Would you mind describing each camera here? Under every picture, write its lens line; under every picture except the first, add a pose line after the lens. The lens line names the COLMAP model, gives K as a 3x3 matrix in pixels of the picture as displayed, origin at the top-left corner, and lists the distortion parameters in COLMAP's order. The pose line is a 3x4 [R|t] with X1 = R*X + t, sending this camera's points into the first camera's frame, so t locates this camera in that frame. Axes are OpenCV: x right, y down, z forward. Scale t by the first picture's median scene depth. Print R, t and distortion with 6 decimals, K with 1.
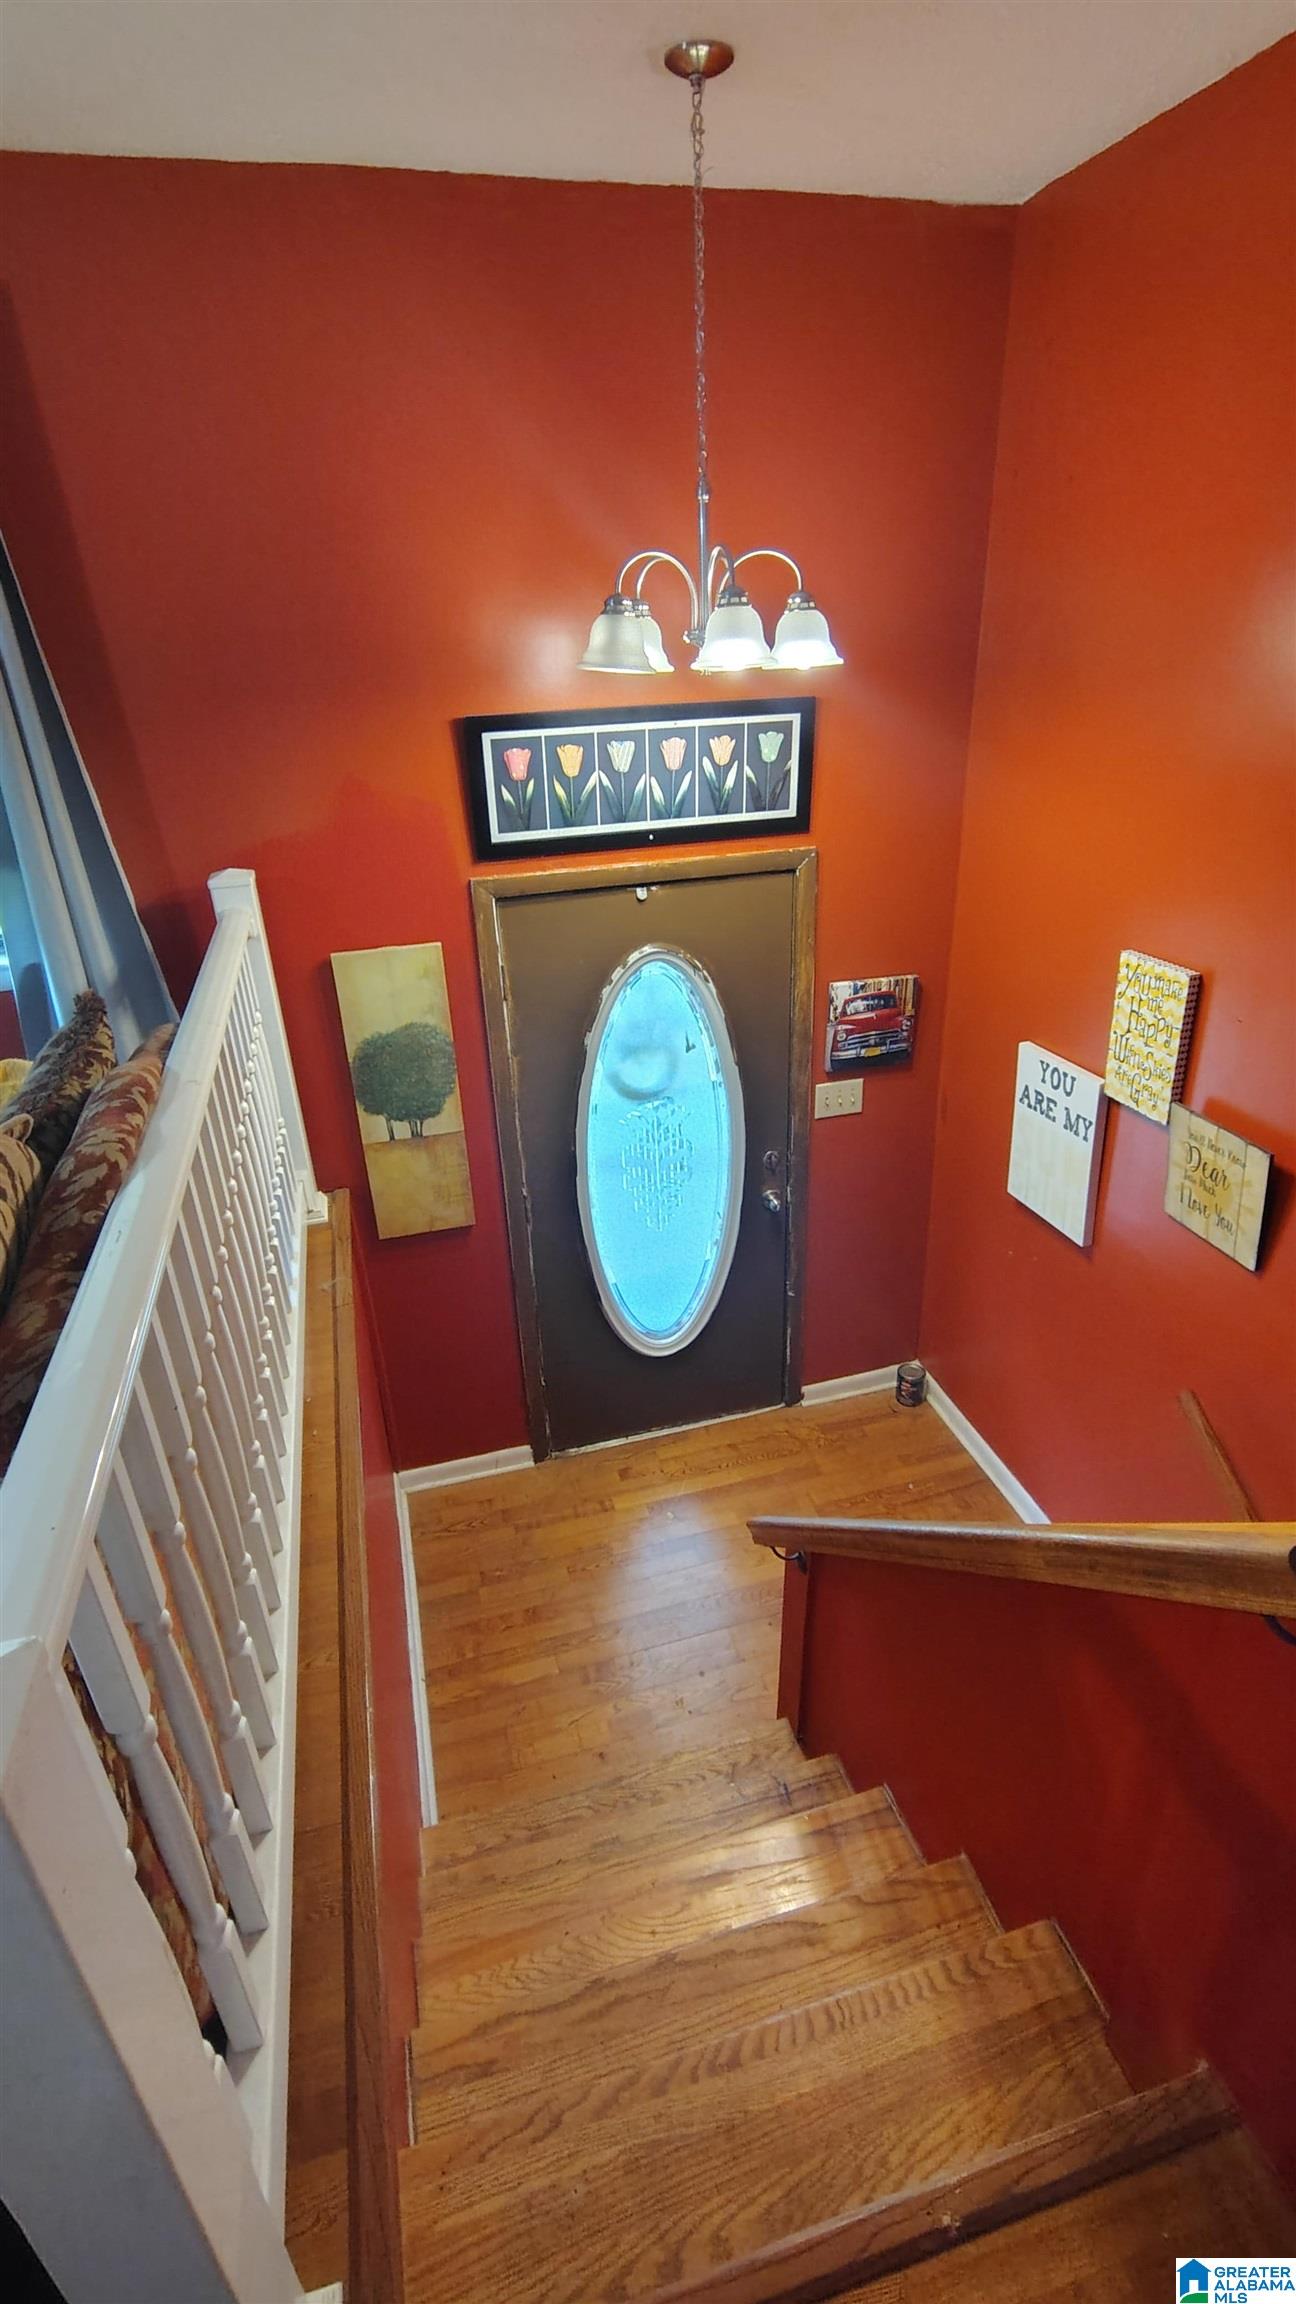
lens RADIAL K [[1073.1, 0, 648.0], [0, 1073.1, 1151.3], [0, 0, 1]] dist [-0.011147, 0.001669]
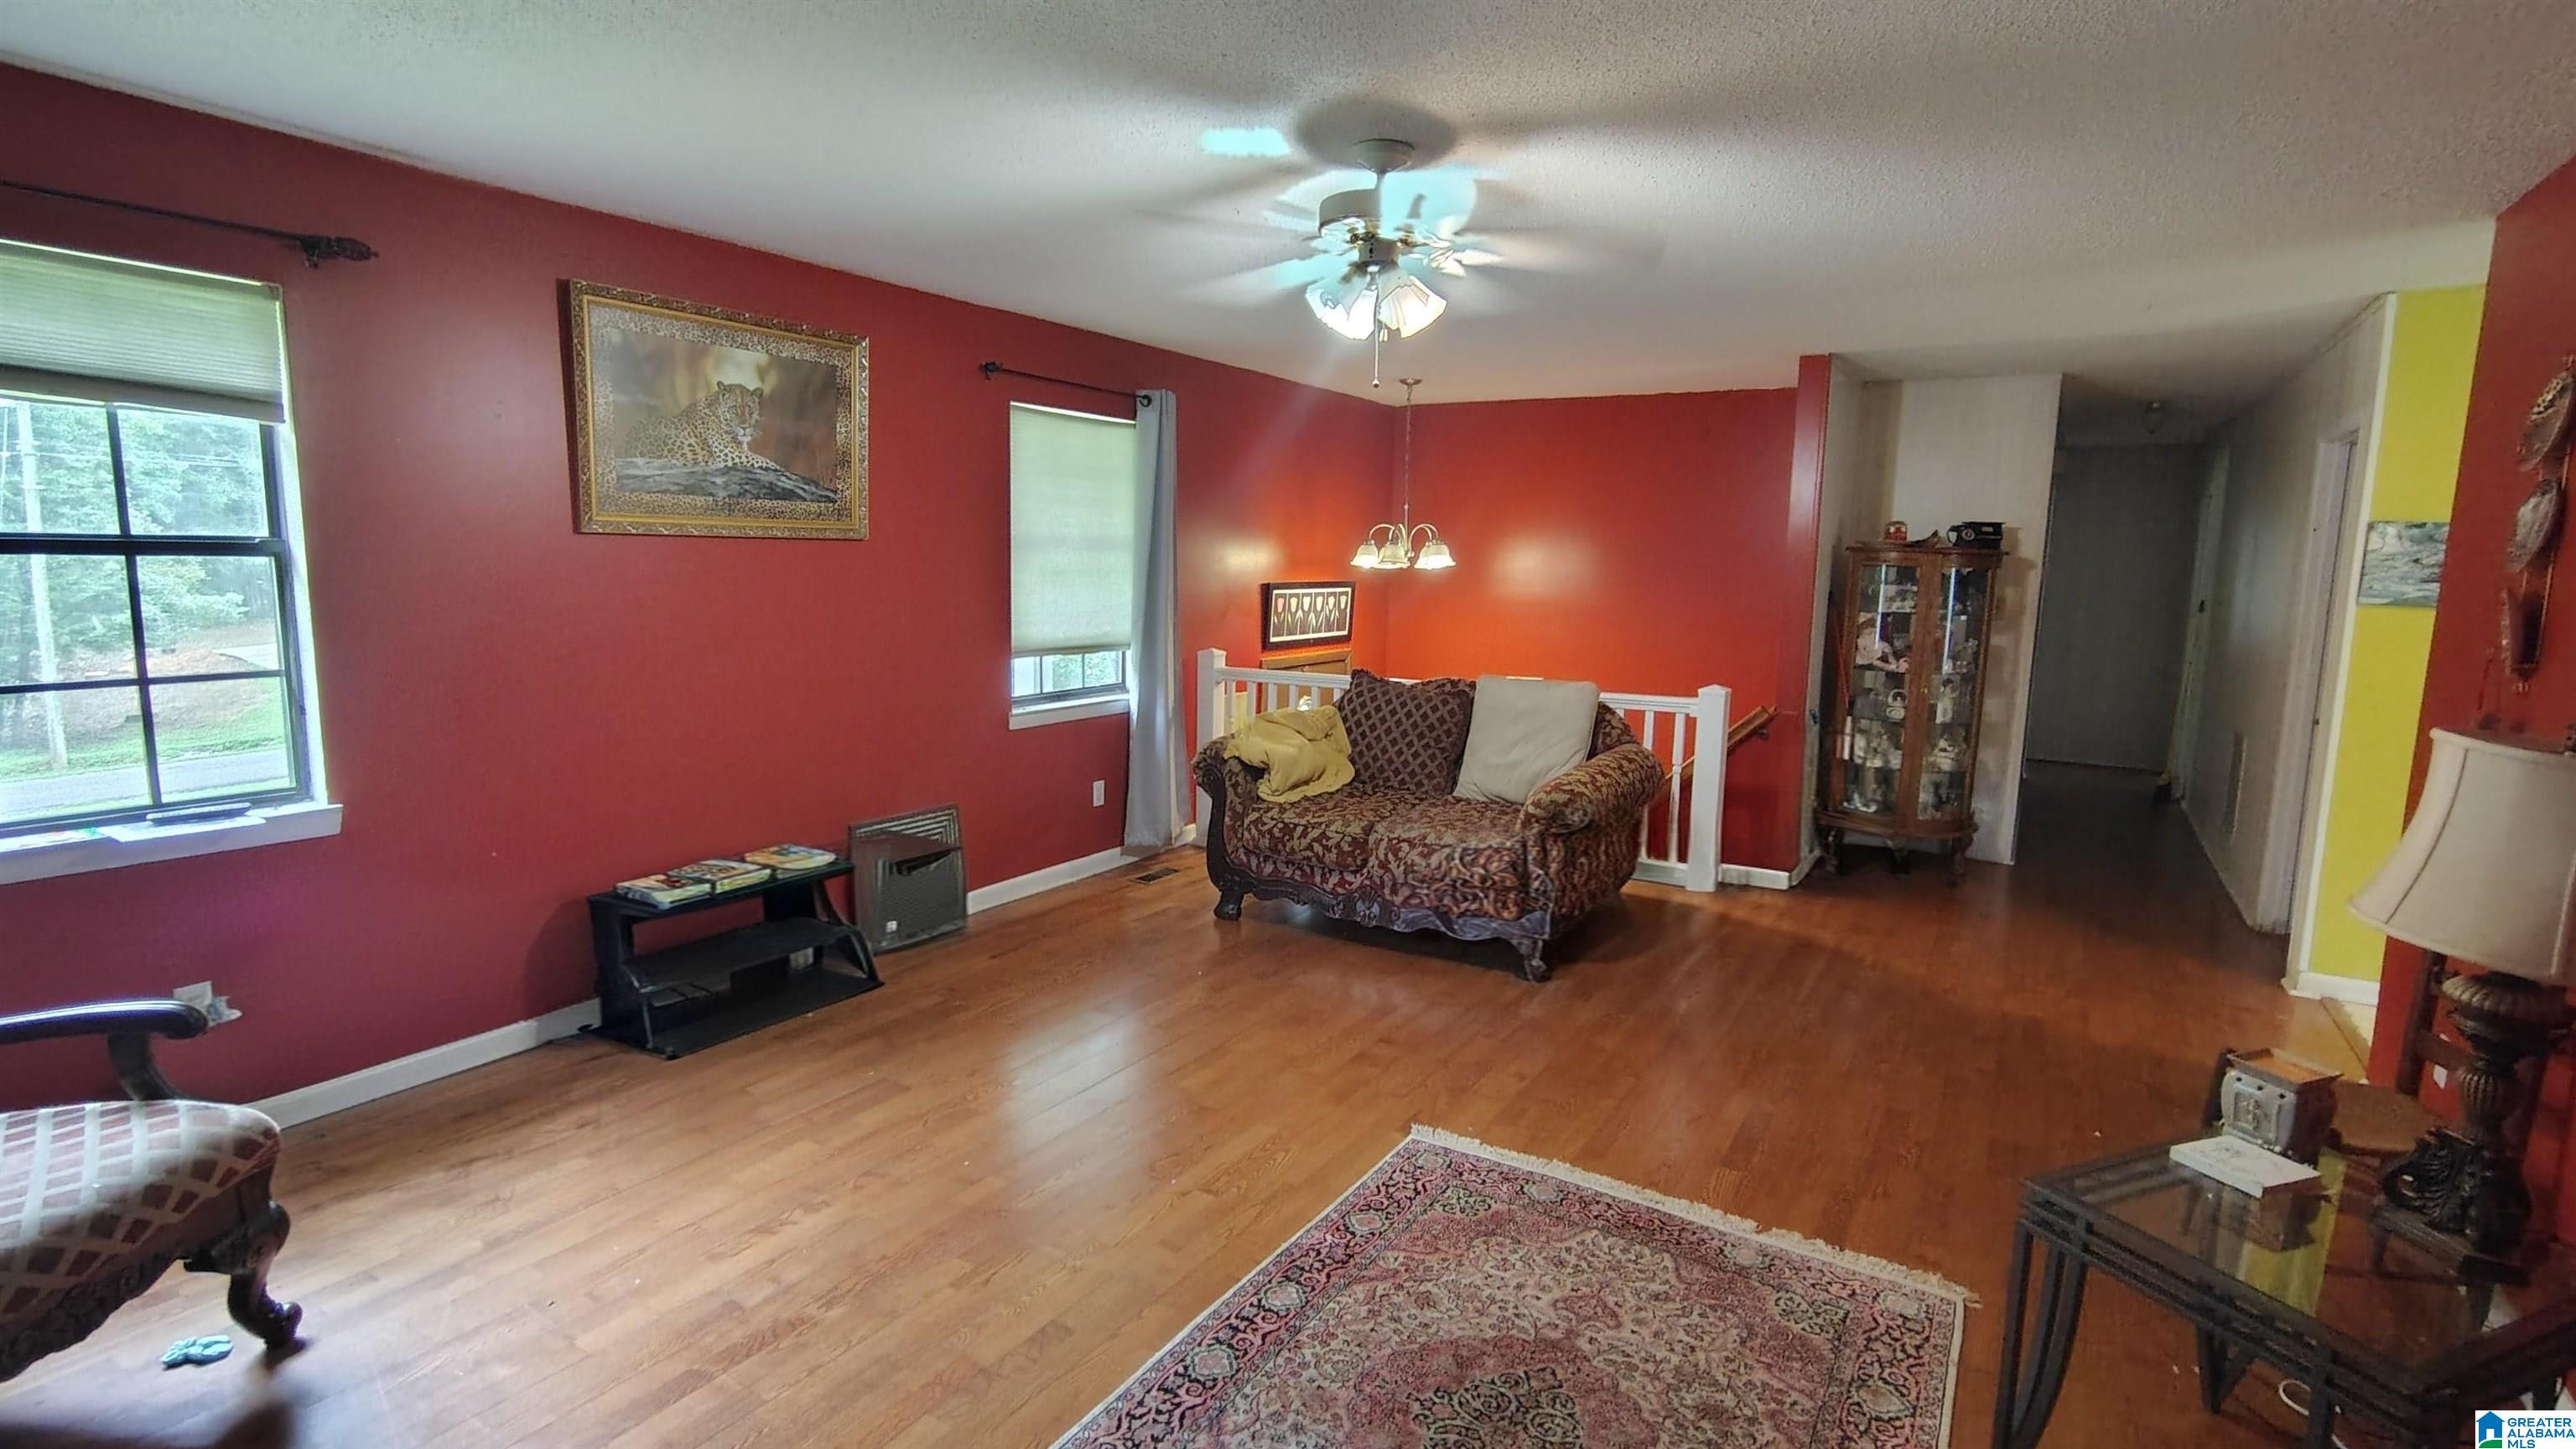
lens RADIAL K [[1199.8, 0, 1284.0], [0, 1199.8, 724.5], [0, 0, 1]] dist [-0.011147, 0.001669]
pose [[0.740306, -0.049509, 0.670444, -1.617133], [0.261807, 0.939784, -0.219690, 0.350547], [-0.619196, 0.338165, 0.708690, -0.543247]]
